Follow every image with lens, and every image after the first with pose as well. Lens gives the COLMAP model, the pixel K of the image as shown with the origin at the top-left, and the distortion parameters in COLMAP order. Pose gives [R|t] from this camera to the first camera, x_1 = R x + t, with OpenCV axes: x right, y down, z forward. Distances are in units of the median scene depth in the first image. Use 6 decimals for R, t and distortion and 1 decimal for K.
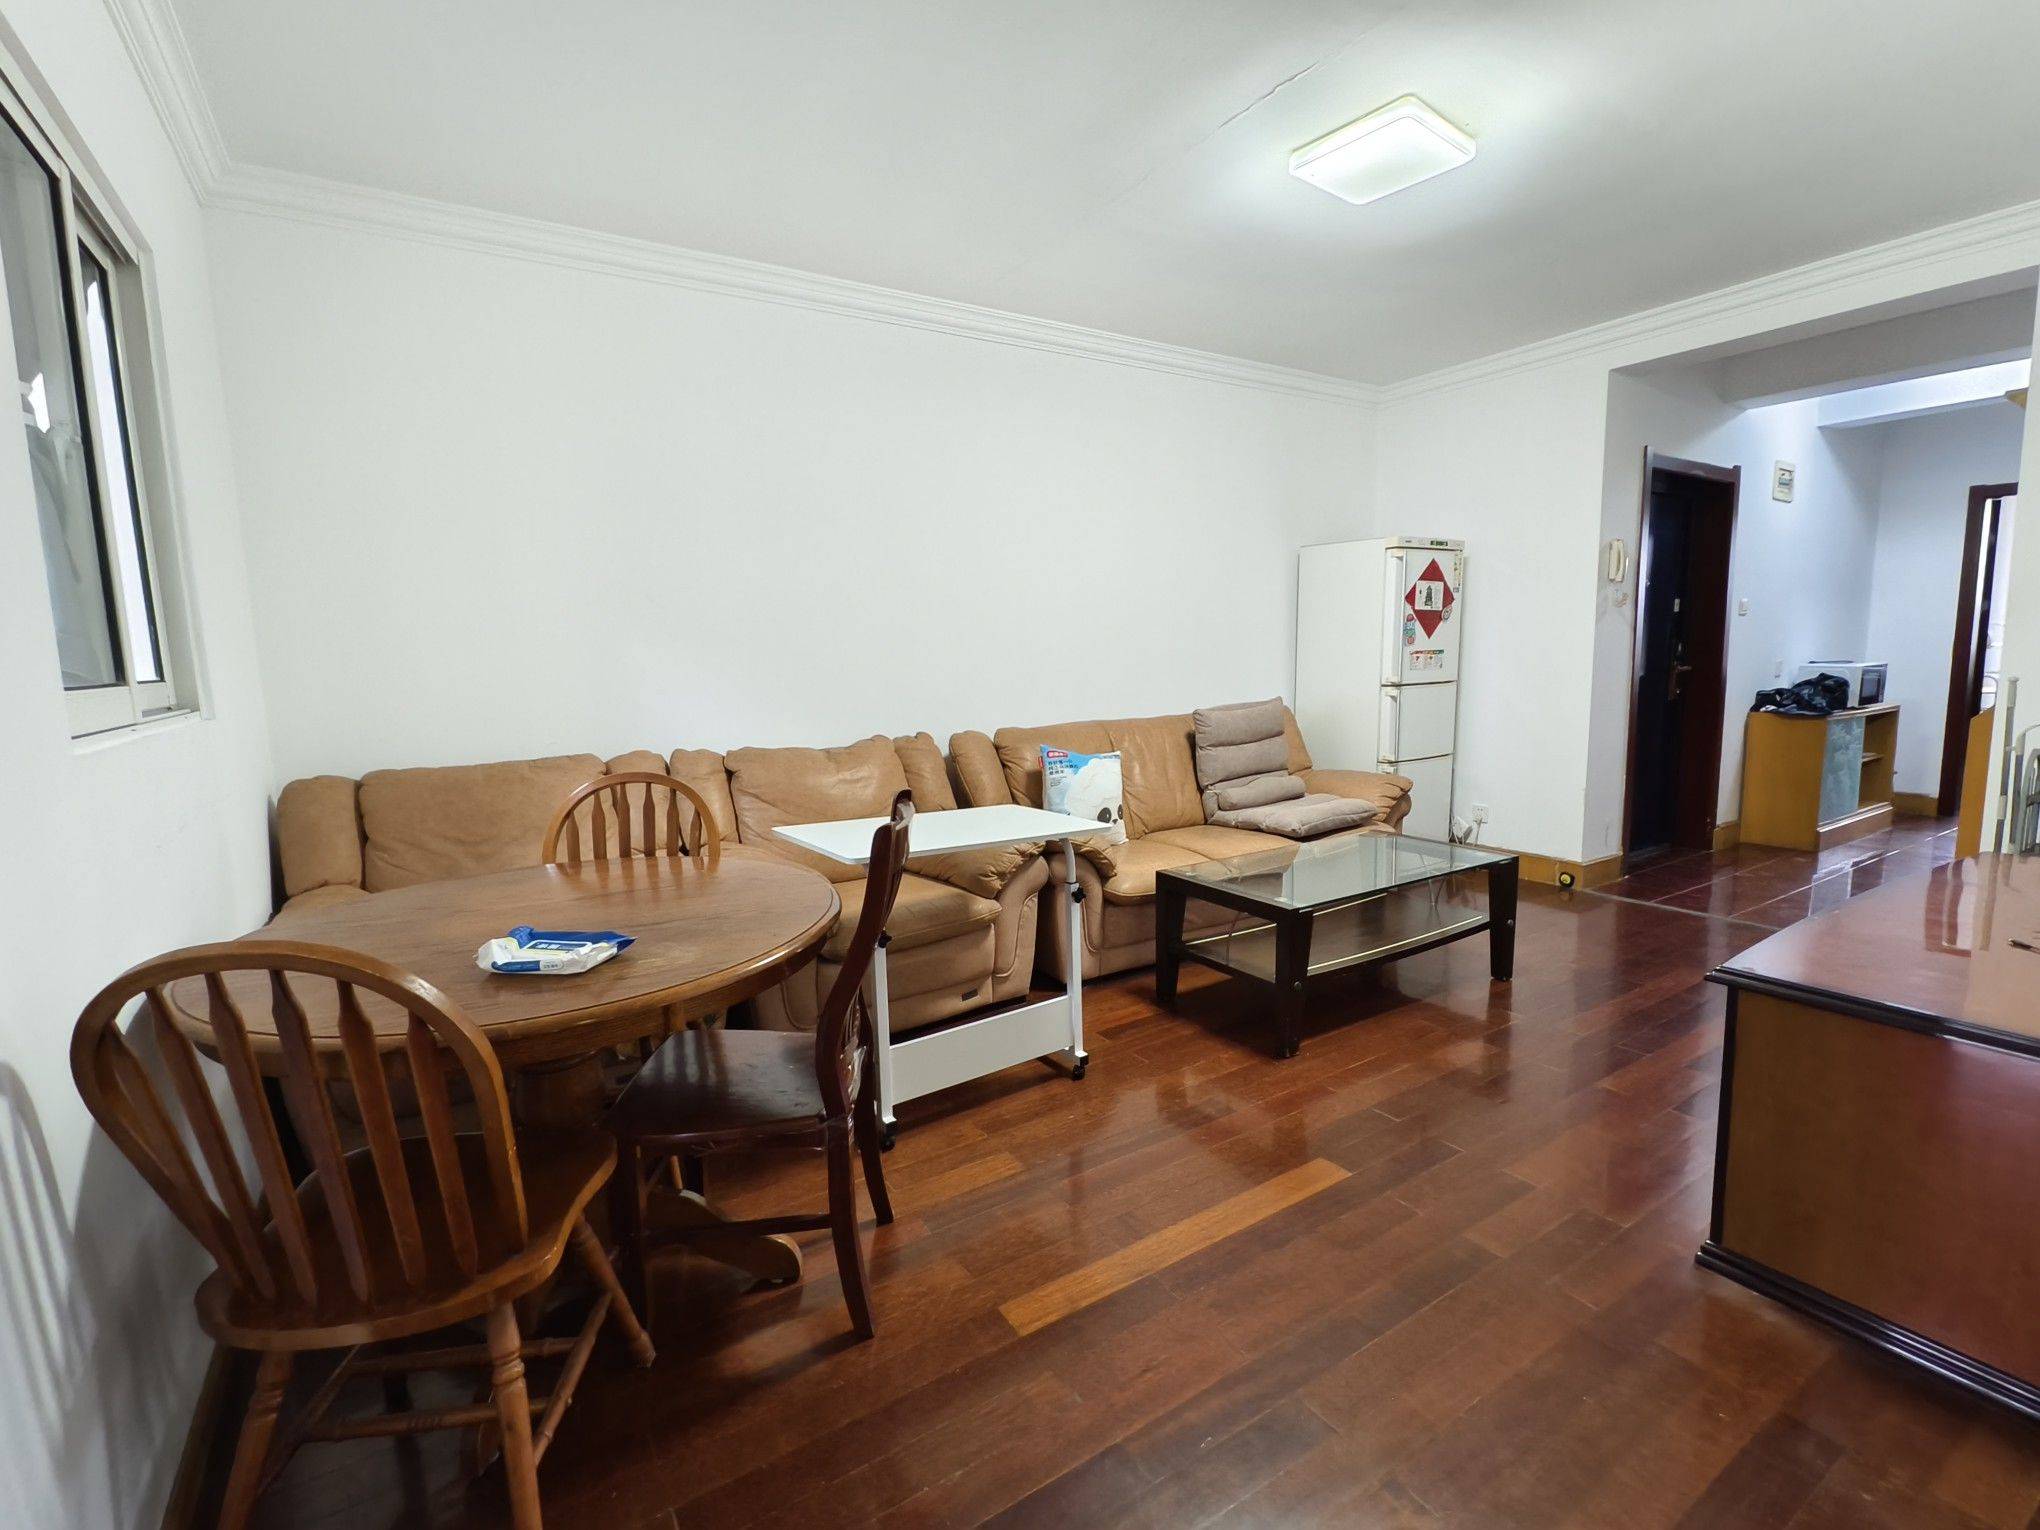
lens RADIAL K [[942.0, 0, 1021.5], [0, 942.0, 758.5], [0, 0, 1]] dist [0.004626, -0.000865]
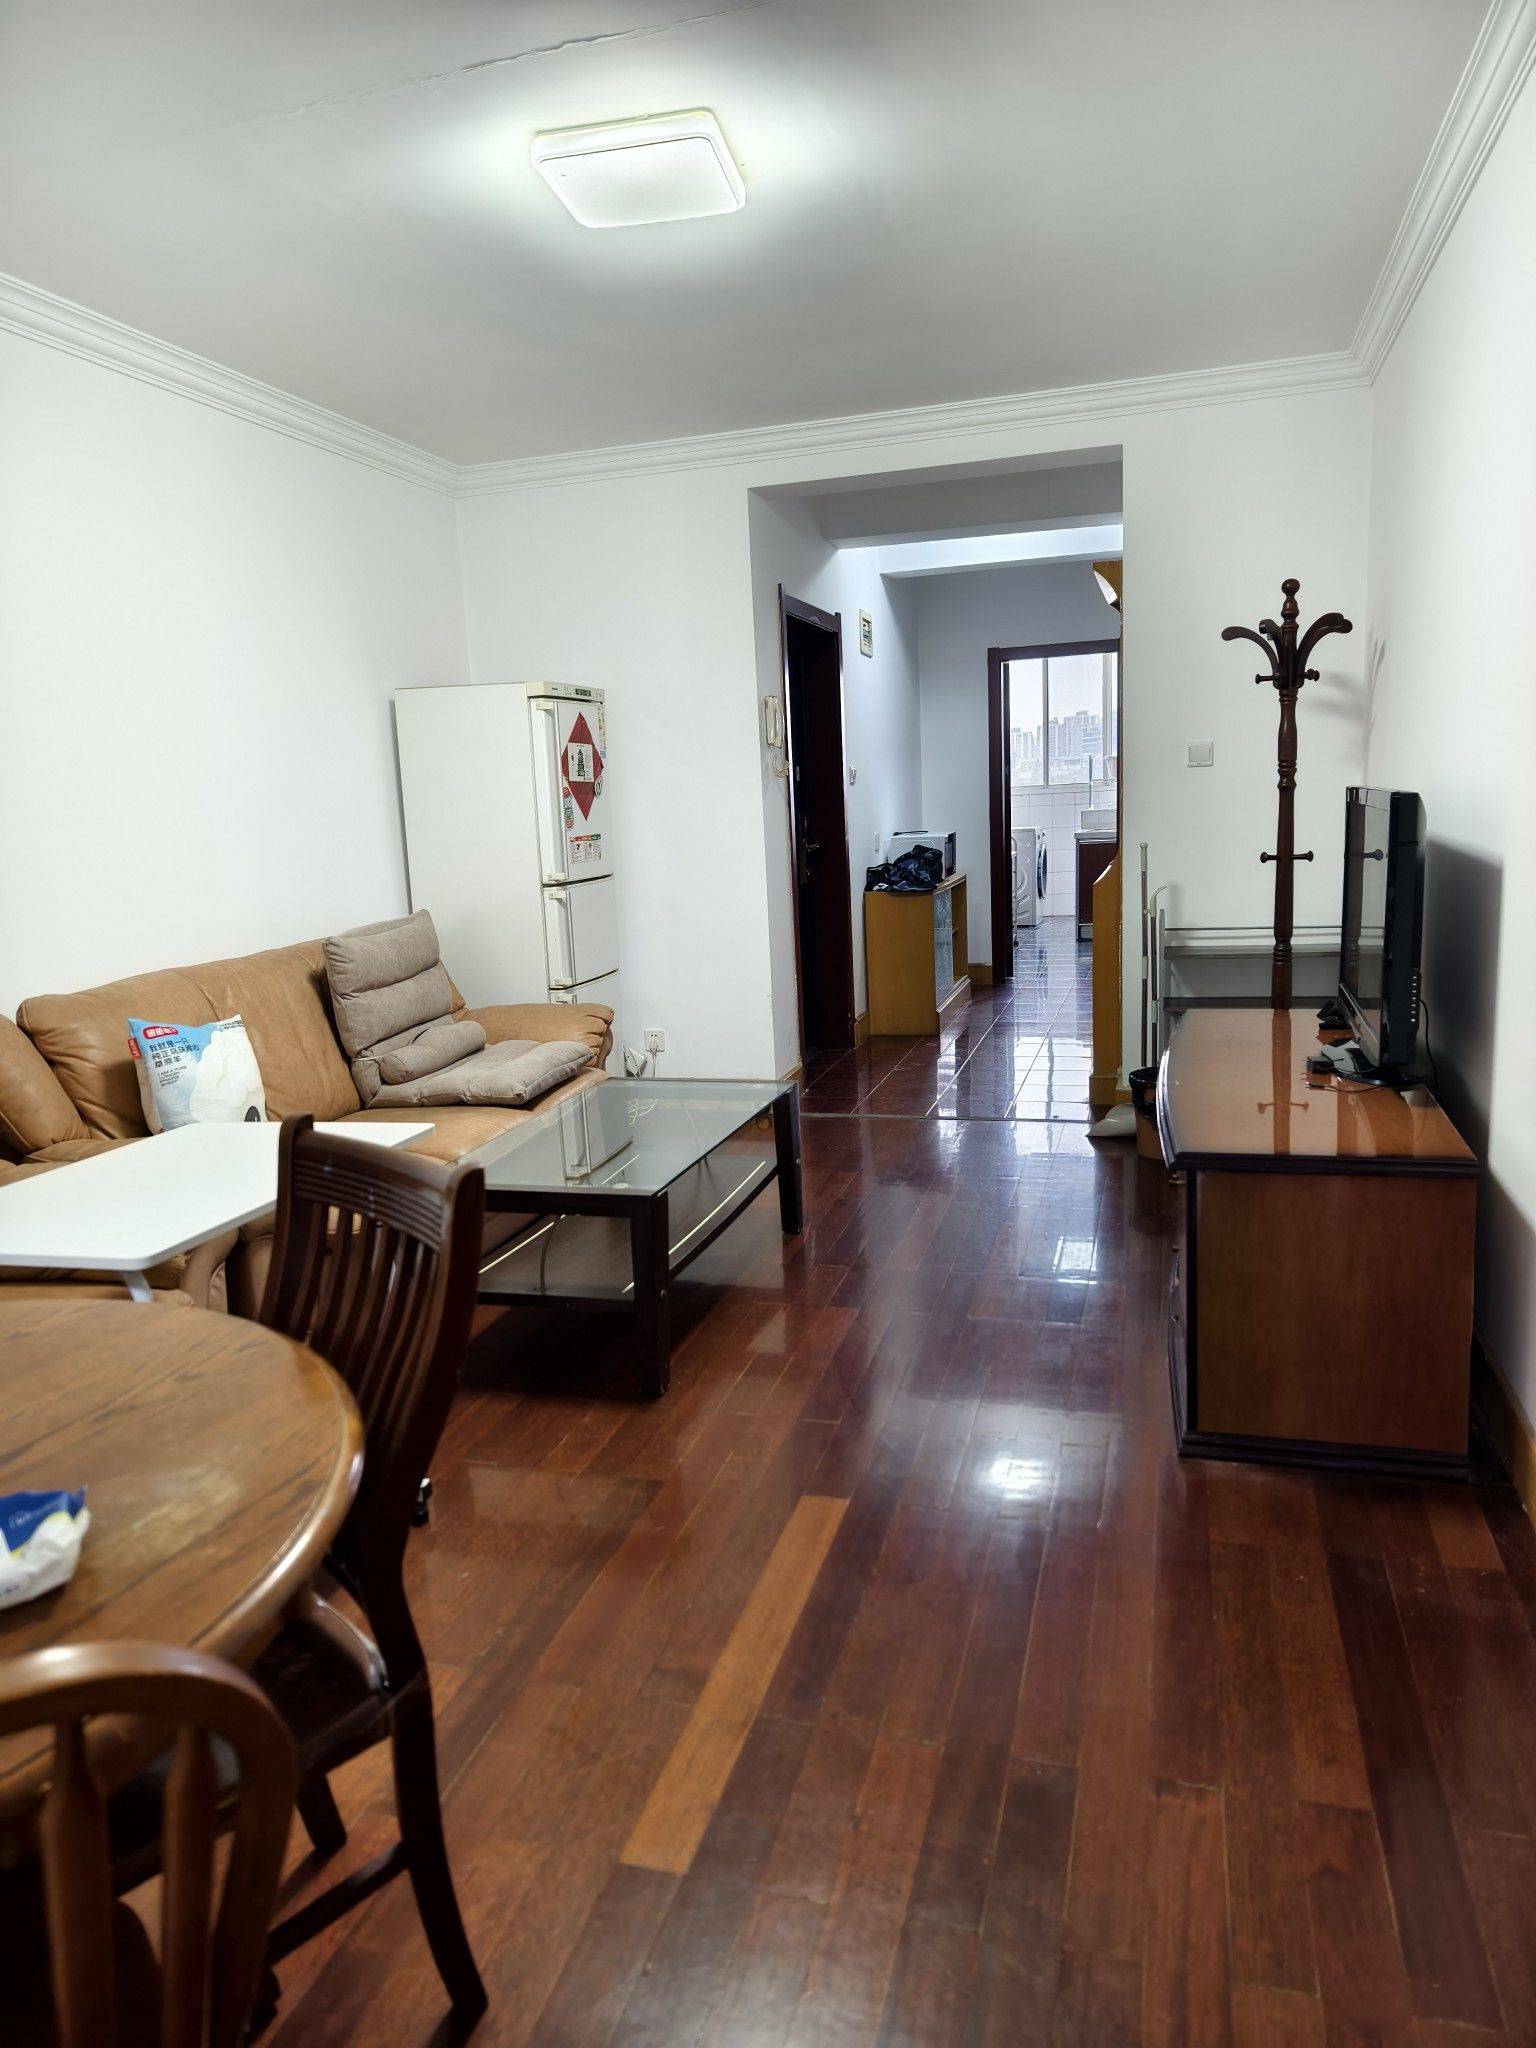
lens RADIAL K [[1372.5, 0, 768.9], [0, 1372.5, 1027.6], [0, 0, 1]] dist [0.036791, -0.015198]
pose [[0.757011, -0.123607, 0.641604, -0.199524], [0.105472, 0.992183, 0.066703, -0.021121], [-0.644834, 0.017176, 0.764130, 0.070307]]
